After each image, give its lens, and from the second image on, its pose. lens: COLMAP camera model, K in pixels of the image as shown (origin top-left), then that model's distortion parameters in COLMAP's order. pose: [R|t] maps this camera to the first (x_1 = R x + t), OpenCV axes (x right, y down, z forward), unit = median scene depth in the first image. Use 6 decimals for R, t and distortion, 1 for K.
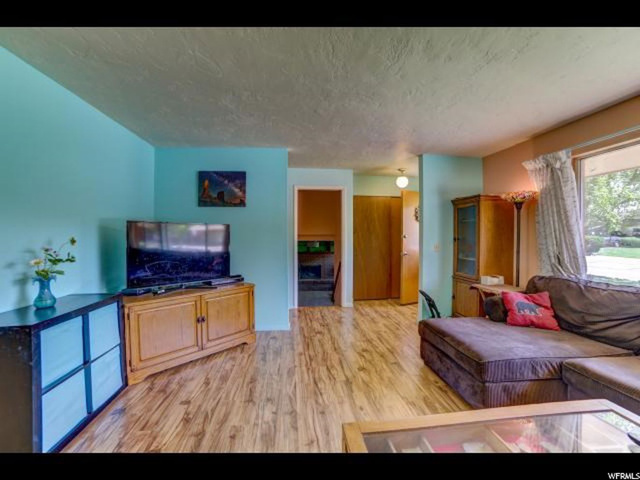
lens RADIAL K [[264.5, 0, 320.0], [0, 264.5, 240.0], [0, 0, 1]] dist [-0.088499, 0.023872]
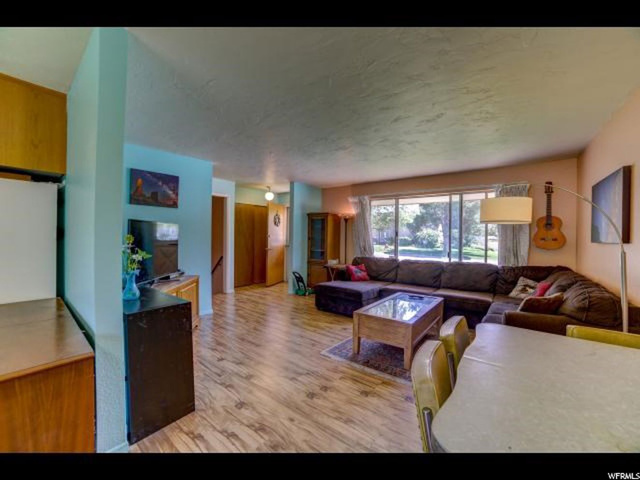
lens RADIAL K [[264.5, 0, 320.0], [0, 264.5, 240.0], [0, 0, 1]] dist [-0.088499, 0.023872]
pose [[0.690998, -0.000428, 0.722857, -0.684708], [-0.003530, 0.999986, 0.003967, 0.000849], [-0.722848, -0.005293, 0.690987, -0.192867]]
